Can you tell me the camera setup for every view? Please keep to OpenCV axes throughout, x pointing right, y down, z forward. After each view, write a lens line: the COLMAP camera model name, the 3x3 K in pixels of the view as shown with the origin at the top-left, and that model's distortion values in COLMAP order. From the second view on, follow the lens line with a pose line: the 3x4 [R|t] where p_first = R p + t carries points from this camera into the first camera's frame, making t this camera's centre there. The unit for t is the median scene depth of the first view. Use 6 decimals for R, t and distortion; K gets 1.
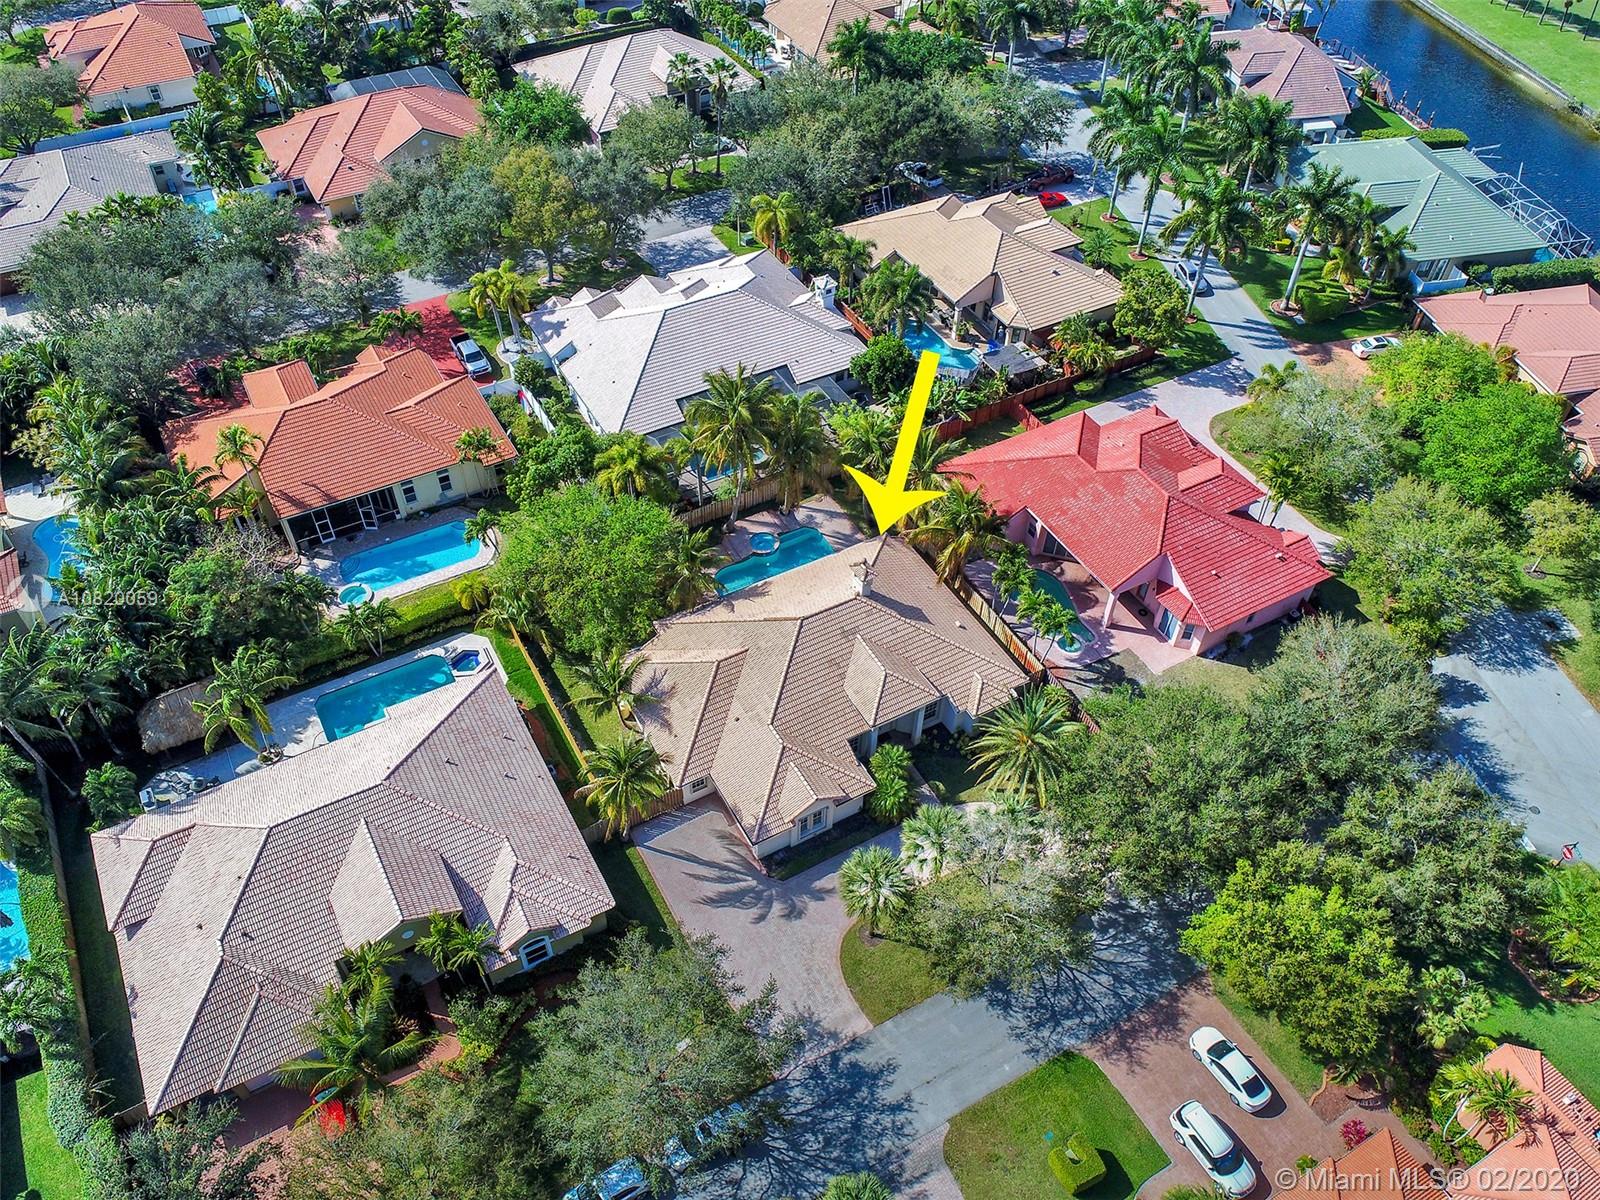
lens RADIAL K [[1219.8, 0, 800.0], [0, 1219.8, 600.0], [0, 0, 1]] dist [-0.000001, -0.001596]
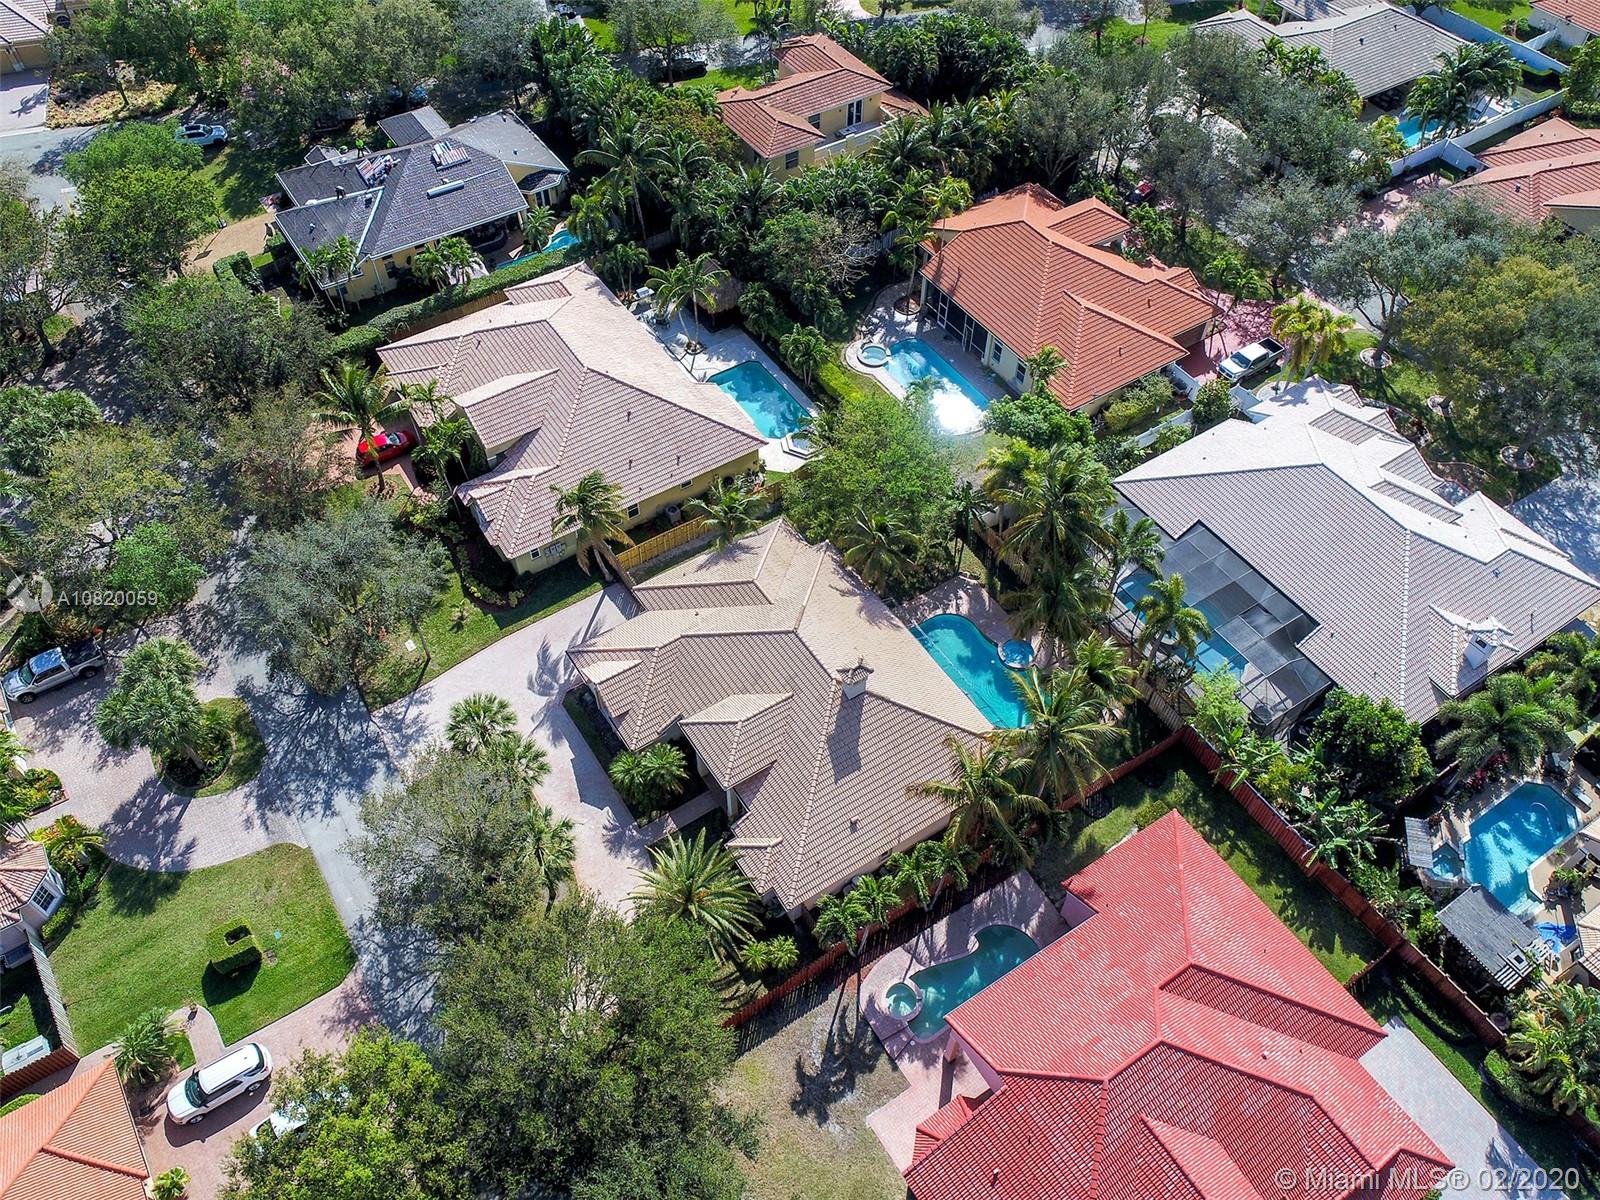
lens RADIAL K [[1219.8, 0, 800.0], [0, 1219.8, 600.0], [0, 0, 1]] dist [-0.000001, -0.001596]
pose [[0.062276, 0.765688, -0.640190, 0.435095], [-0.722514, 0.477103, 0.500347, -0.348141], [0.688546, 0.431387, 0.582932, 0.365913]]
